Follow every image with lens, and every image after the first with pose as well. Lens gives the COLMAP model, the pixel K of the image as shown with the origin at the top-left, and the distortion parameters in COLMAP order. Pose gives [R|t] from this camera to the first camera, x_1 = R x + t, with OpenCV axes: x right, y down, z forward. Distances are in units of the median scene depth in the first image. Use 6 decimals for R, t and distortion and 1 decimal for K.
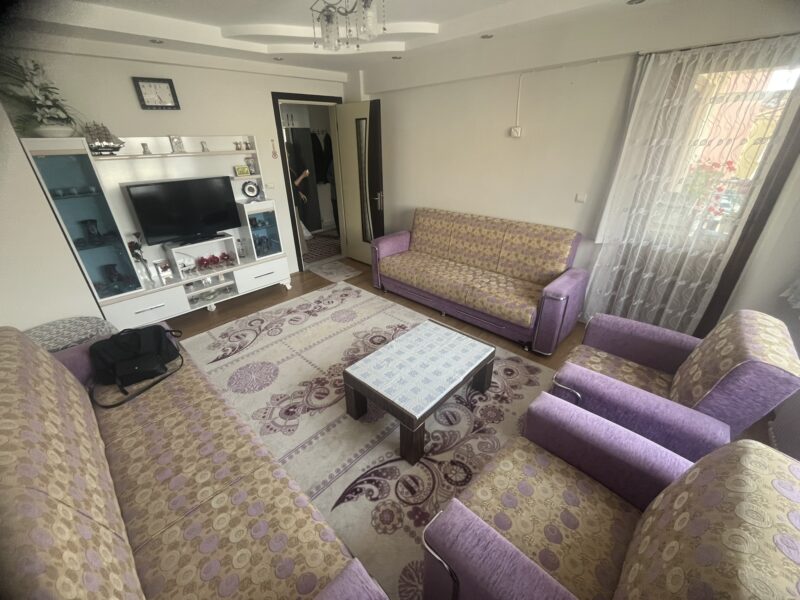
lens RADIAL K [[326.7, 0, 397.6], [0, 326.7, 297.6], [0, 0, 1]] dist [-0.002872, -0.000441]
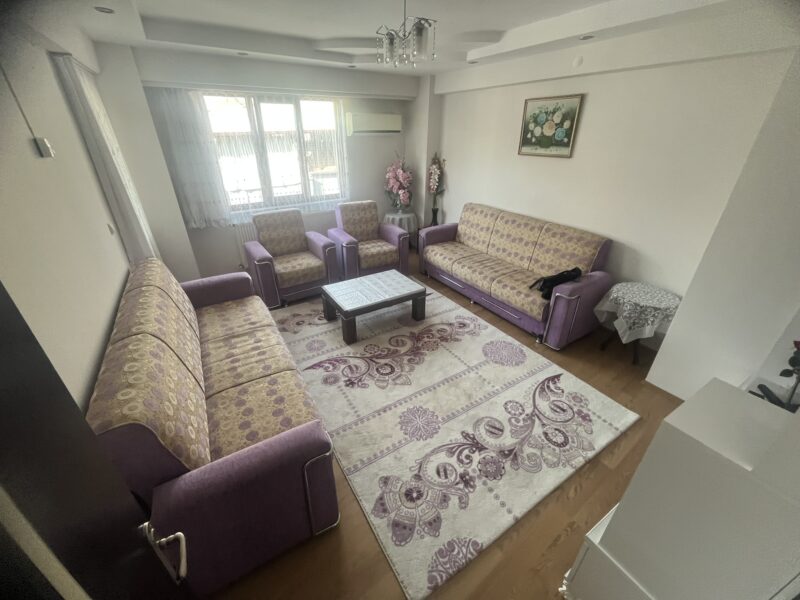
lens RADIAL K [[326.7, 0, 396.9], [0, 326.7, 297.3], [0, 0, 1]] dist [-0.002872, -0.000441]
pose [[-0.965249, -0.106591, 0.238607, -0.286107], [0.127679, 0.604299, 0.786461, -0.698930], [-0.228020, 0.789595, -0.569690, 1.357331]]
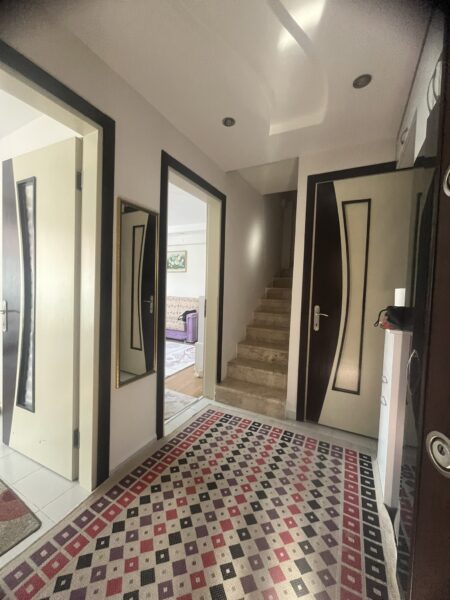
lens RADIAL K [[245.0, 0, 225.0], [0, 245.0, 299.5], [0, 0, 1]] dist [-0.002872, -0.000441]
pose [[-0.958684, 0.000133, -0.284473, -0.260142], [-0.140167, 0.869965, 0.472773, -0.875251], [0.247544, 0.493114, -0.834003, 2.150940]]
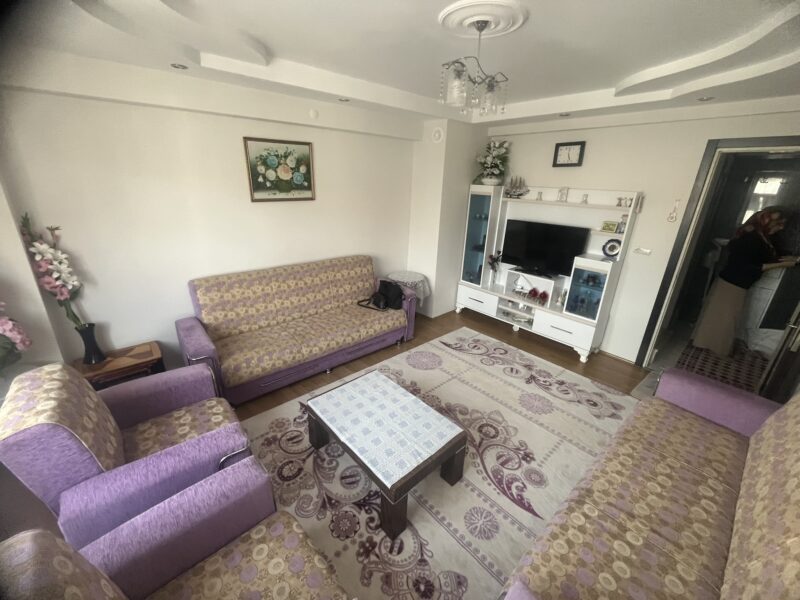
lens RADIAL K [[326.7, 0, 397.0], [0, 326.7, 297.5], [0, 0, 1]] dist [-0.002872, -0.000441]
pose [[-0.088511, 0.355701, -0.930399, 0.606367], [-0.466654, 0.810408, 0.354221, -0.325838], [0.880000, 0.465527, 0.094259, 0.569467]]
